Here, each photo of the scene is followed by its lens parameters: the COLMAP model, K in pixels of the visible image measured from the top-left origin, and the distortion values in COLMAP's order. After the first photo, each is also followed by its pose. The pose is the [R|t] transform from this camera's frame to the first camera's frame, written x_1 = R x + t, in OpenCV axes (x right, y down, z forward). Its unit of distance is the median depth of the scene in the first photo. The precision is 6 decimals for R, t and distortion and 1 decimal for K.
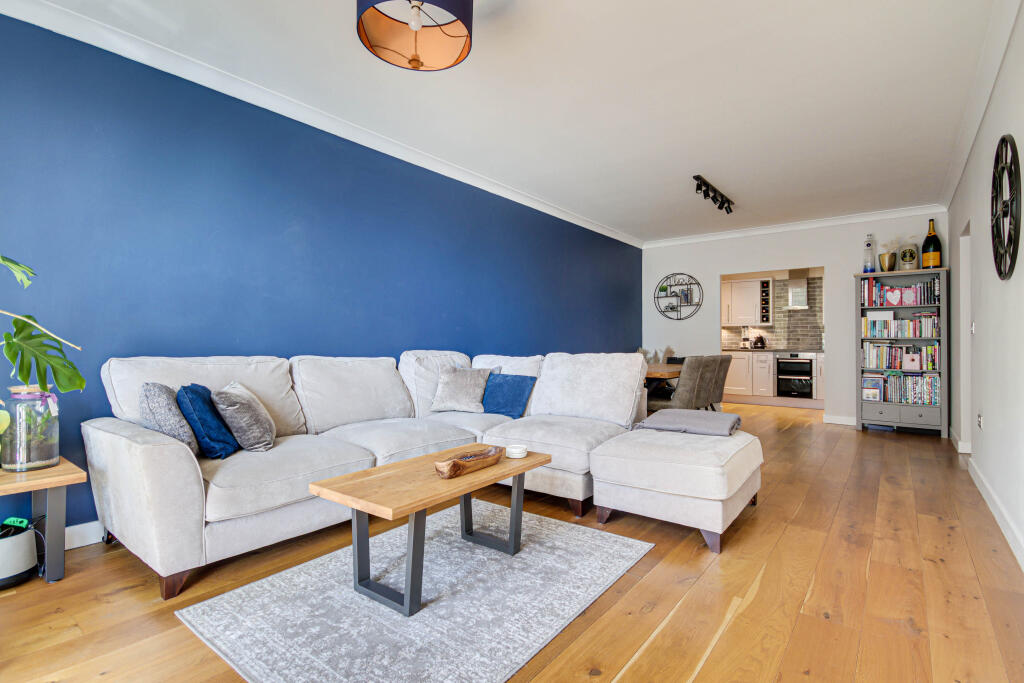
lens RADIAL K [[489.8, 0, 505.8], [0, 489.8, 340.1], [0, 0, 1]] dist [-0.002068, -0.000002]
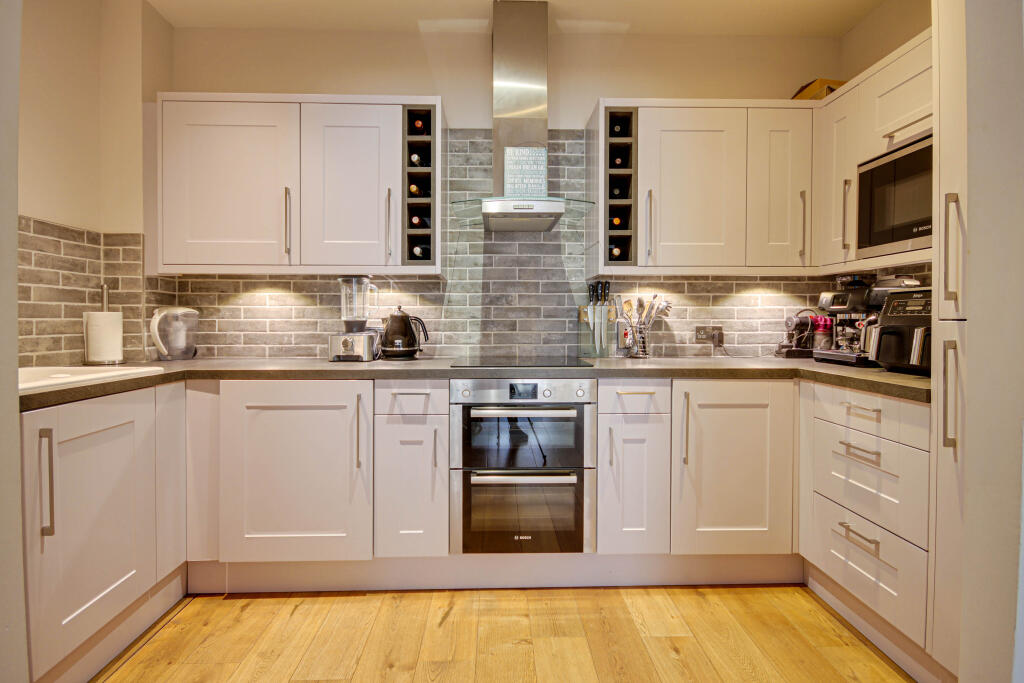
lens RADIAL K [[489.8, 0, 497.4], [0, 489.8, 322.6], [0, 0, 1]] dist [-0.002068, -0.000002]
pose [[0.775633, -0.004254, 0.631169, 0.392161], [-0.003139, 0.999939, 0.010597, -0.006396], [-0.631176, -0.010200, 0.775573, 0.761886]]
